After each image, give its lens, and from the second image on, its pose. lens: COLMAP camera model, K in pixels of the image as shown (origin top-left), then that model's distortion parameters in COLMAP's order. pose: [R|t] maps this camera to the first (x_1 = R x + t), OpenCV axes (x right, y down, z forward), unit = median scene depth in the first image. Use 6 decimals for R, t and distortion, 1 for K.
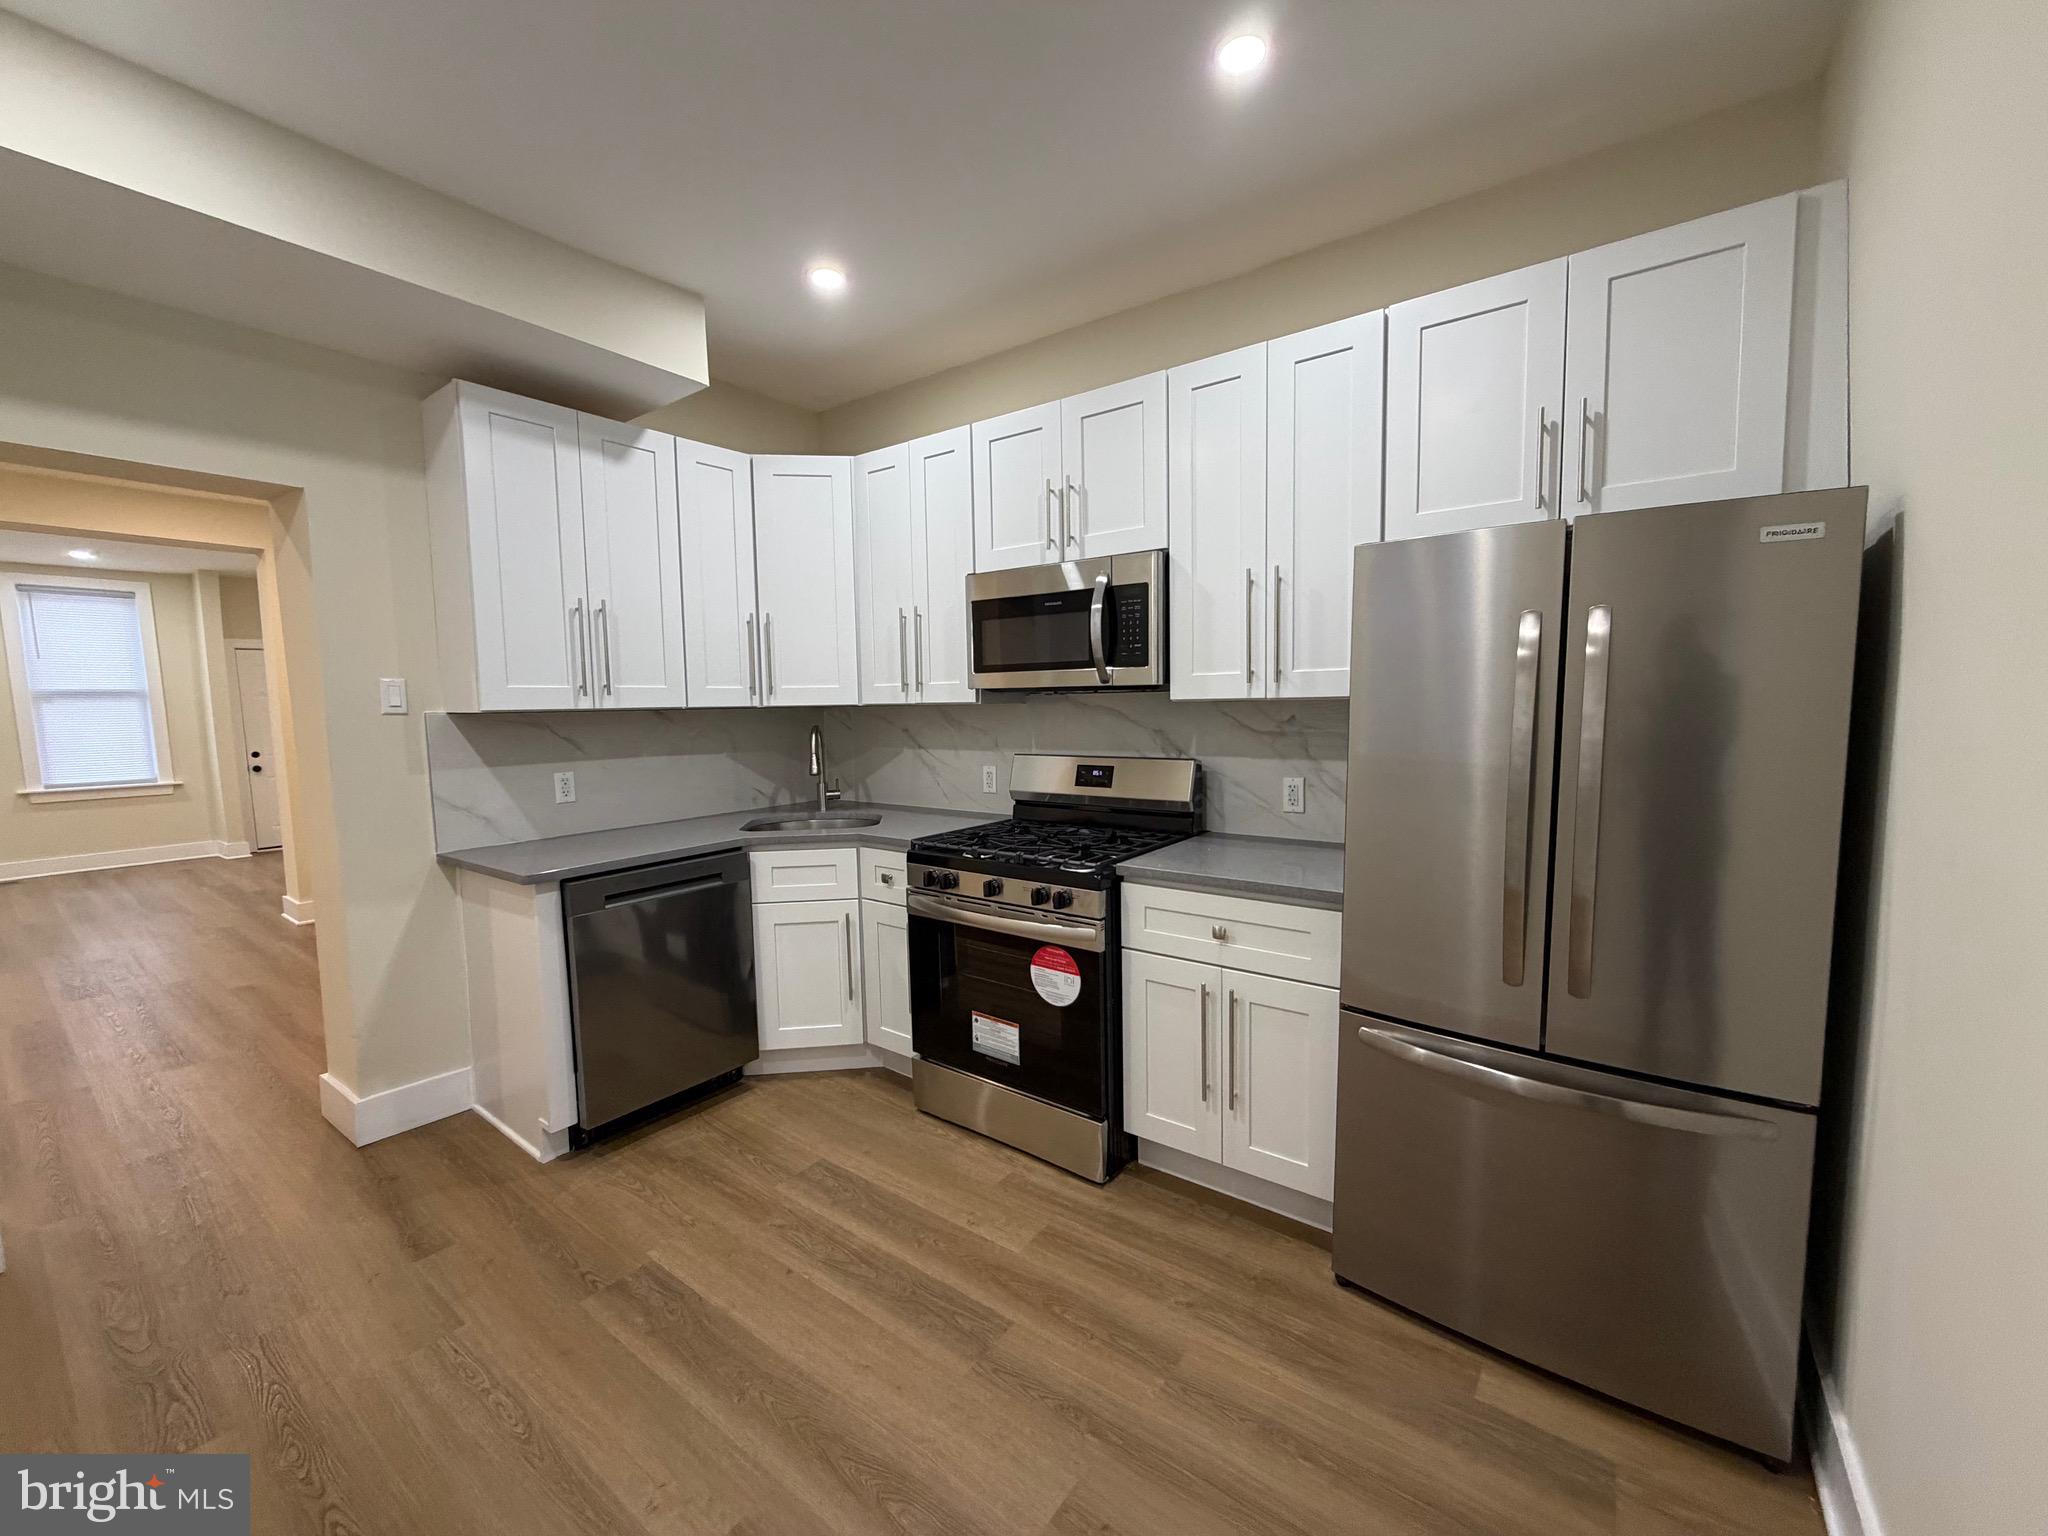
lens RADIAL K [[810.9, 0, 1027.4], [0, 810.9, 769.0], [0, 0, 1]] dist [0.001591, -0.000741]
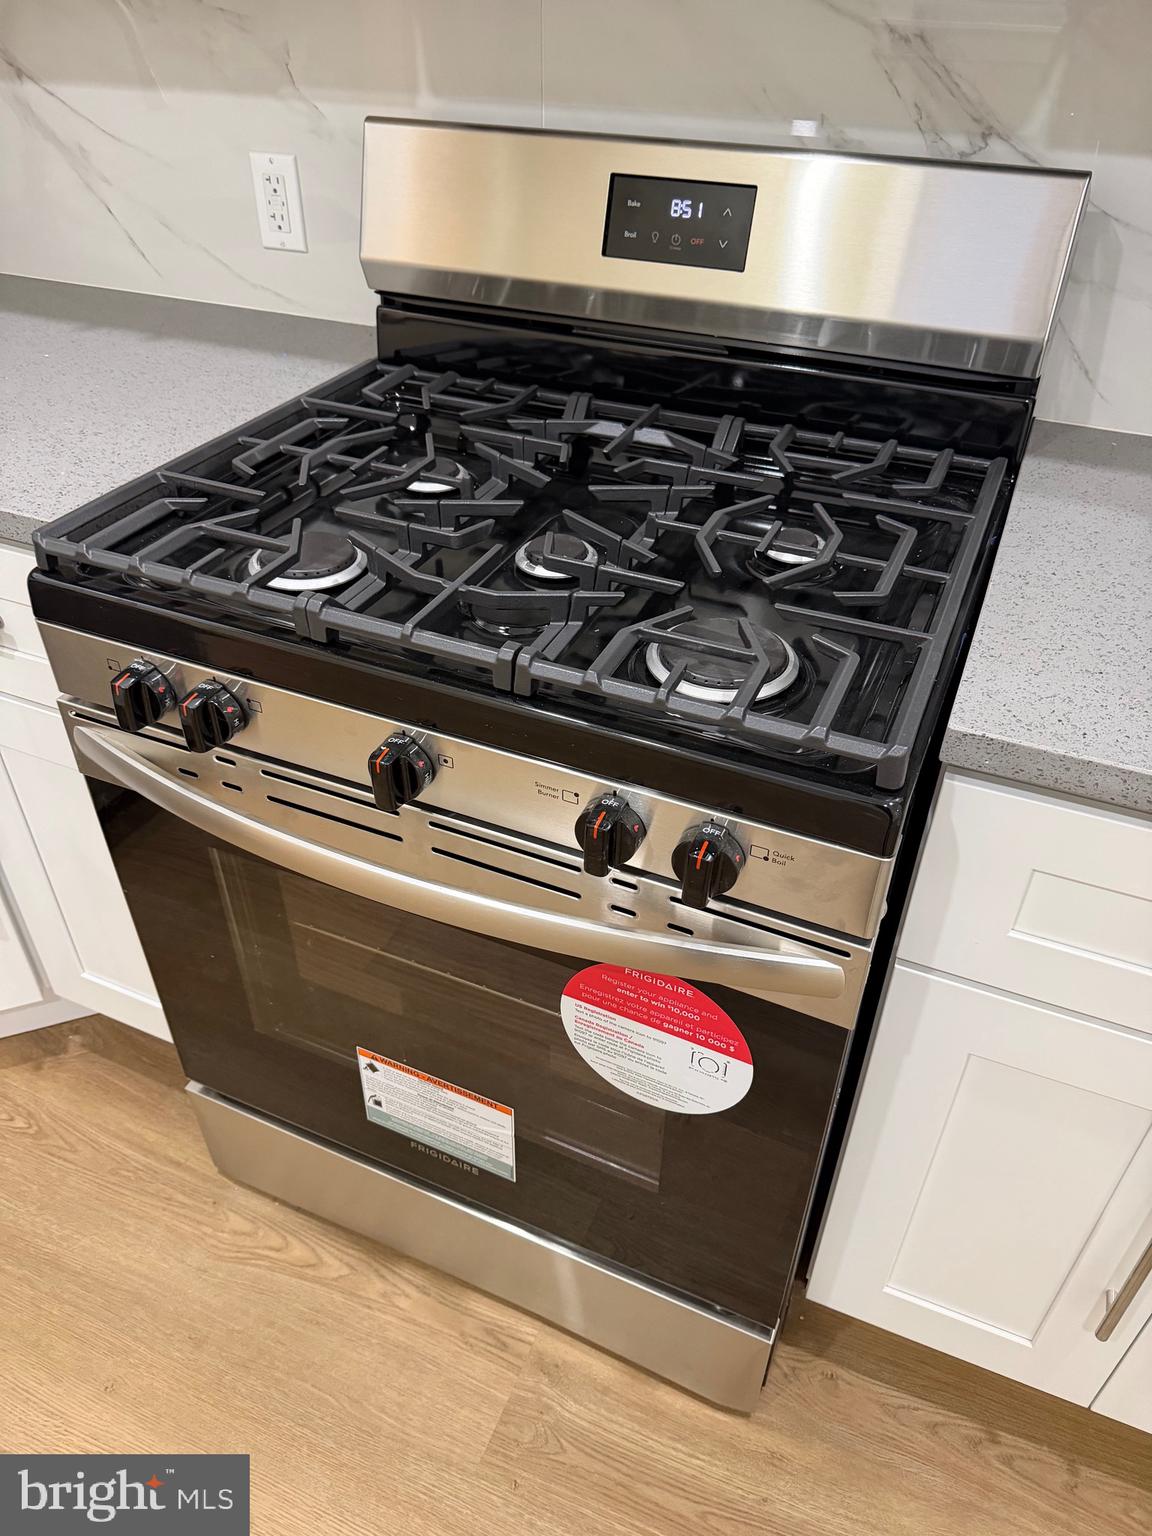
lens RADIAL K [[1087.1, 0, 579.3], [0, 1087.1, 770.1], [0, 0, 1]] dist [-0.006879, -0.008737]
pose [[0.972420, -0.113636, 0.203684, -0.060469], [-0.014465, 0.842223, 0.538935, -0.041322], [-0.232790, -0.527018, 0.817350, 0.724282]]
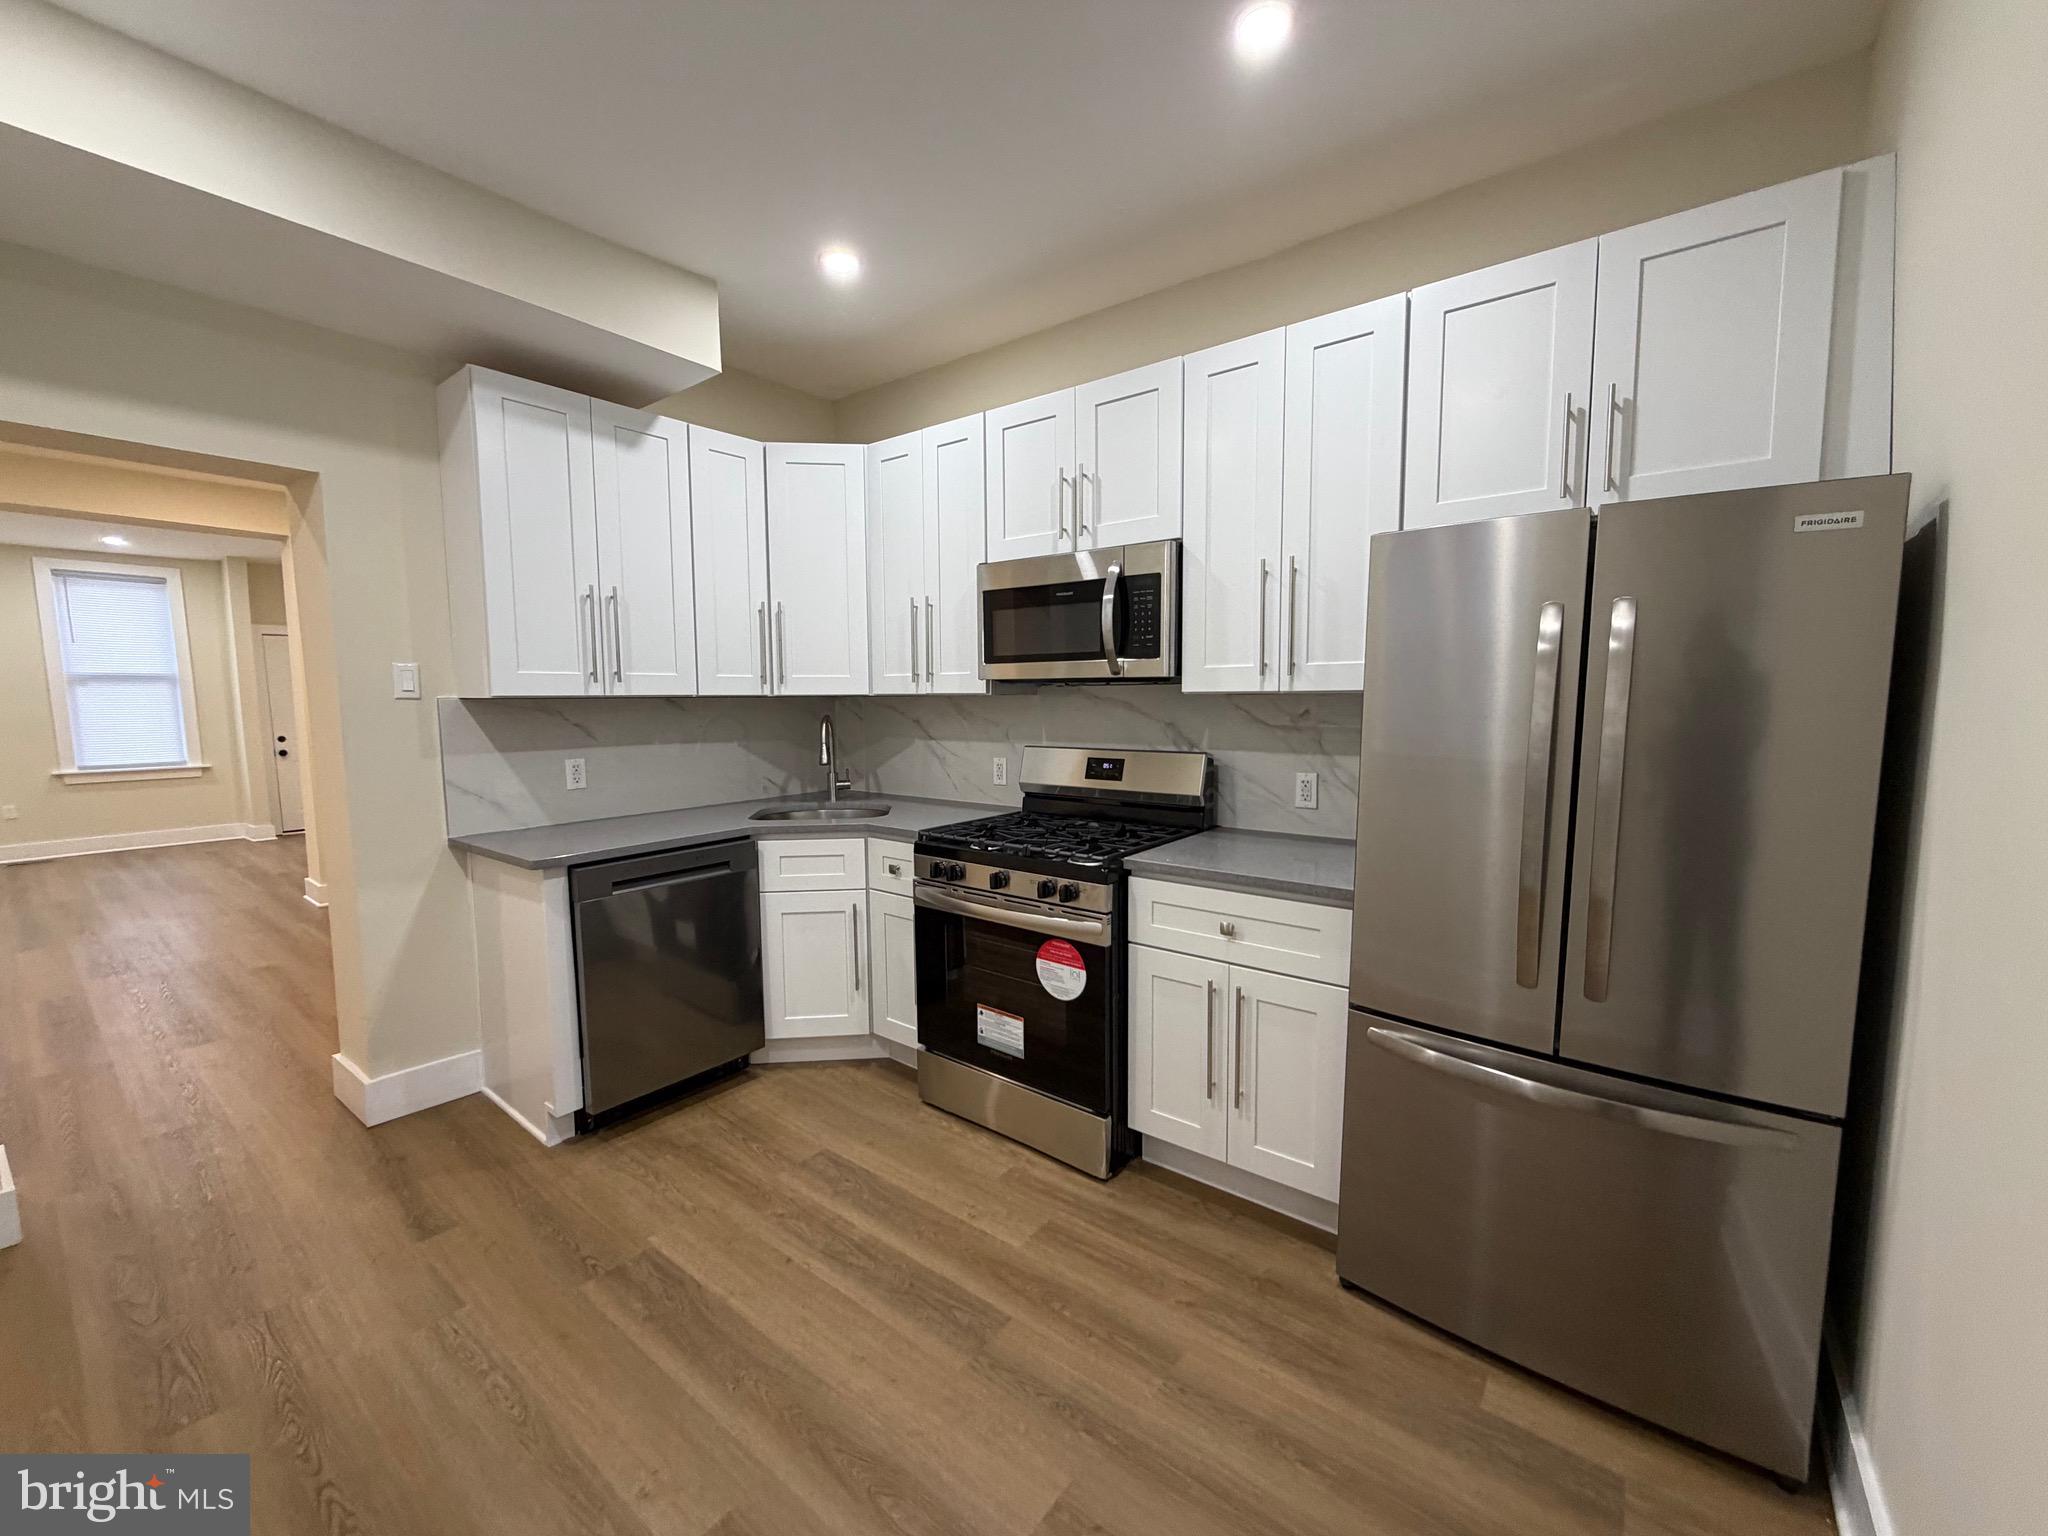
lens RADIAL K [[810.9, 0, 1027.6], [0, 810.9, 770.1], [0, 0, 1]] dist [0.001591, -0.000741]
pose [[0.999709, 0.011845, -0.021034, 0.011655], [-0.011654, 0.999890, 0.009173, 0.002741], [0.021140, -0.008925, 0.999737, 0.011092]]
